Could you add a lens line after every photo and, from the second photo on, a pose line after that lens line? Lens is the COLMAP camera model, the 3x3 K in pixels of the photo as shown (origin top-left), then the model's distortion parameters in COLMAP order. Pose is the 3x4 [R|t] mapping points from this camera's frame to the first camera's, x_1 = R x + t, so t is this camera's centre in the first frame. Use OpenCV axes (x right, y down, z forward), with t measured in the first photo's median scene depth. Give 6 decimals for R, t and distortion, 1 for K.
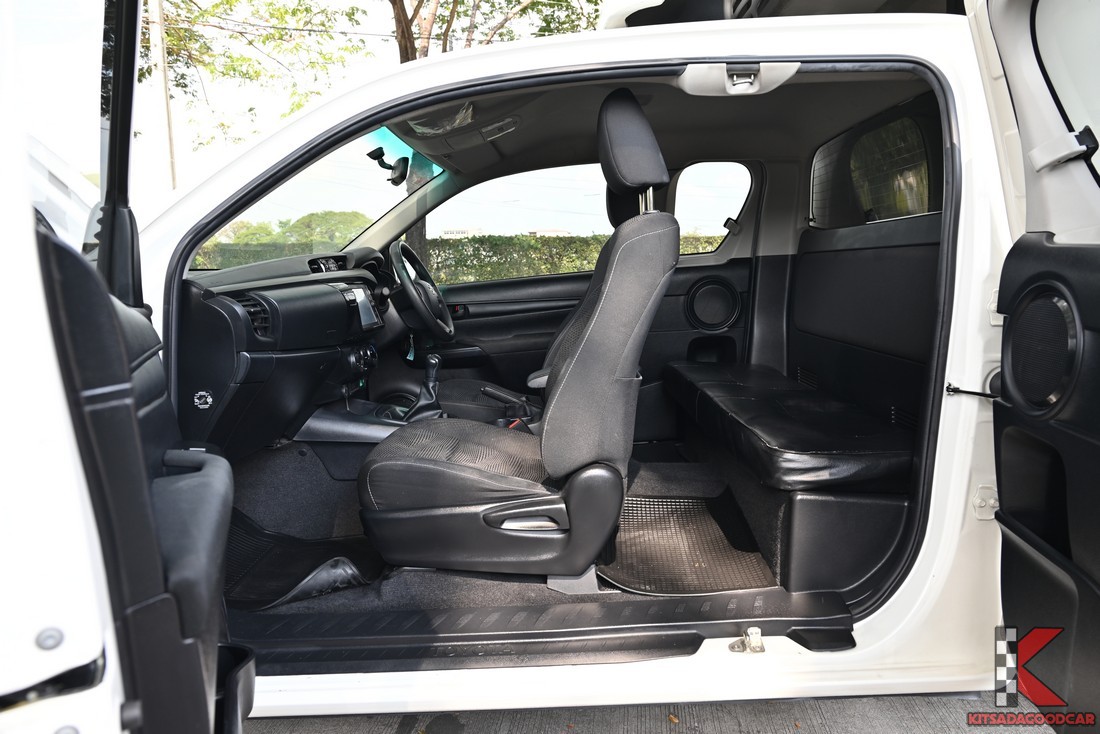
lens RADIAL K [[750.3, 0, 551.1], [0, 750.3, 368.5], [0, 0, 1]] dist [-0.009878, -0.002407]
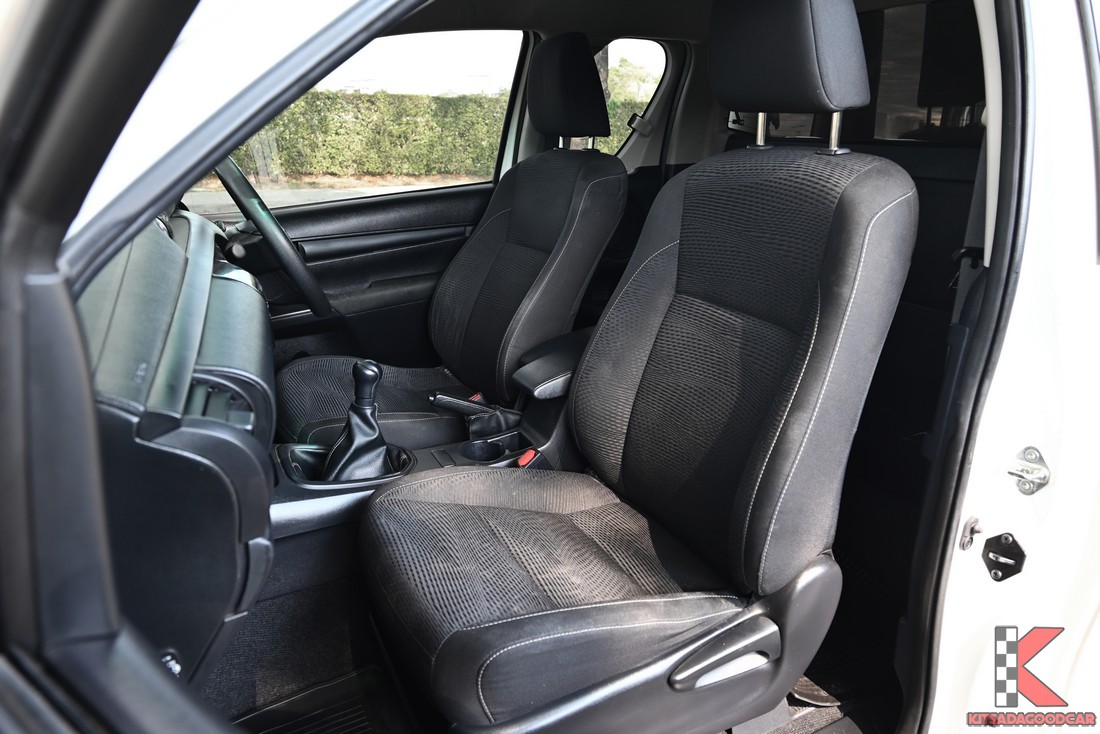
lens RADIAL K [[750.3, 0, 552.3], [0, 750.3, 371.4], [0, 0, 1]] dist [-0.009878, -0.002407]
pose [[0.879660, -0.131702, 0.457005, -0.238081], [0.042794, 0.978915, 0.199736, -0.097839], [-0.473675, -0.156142, 0.866748, 0.319579]]
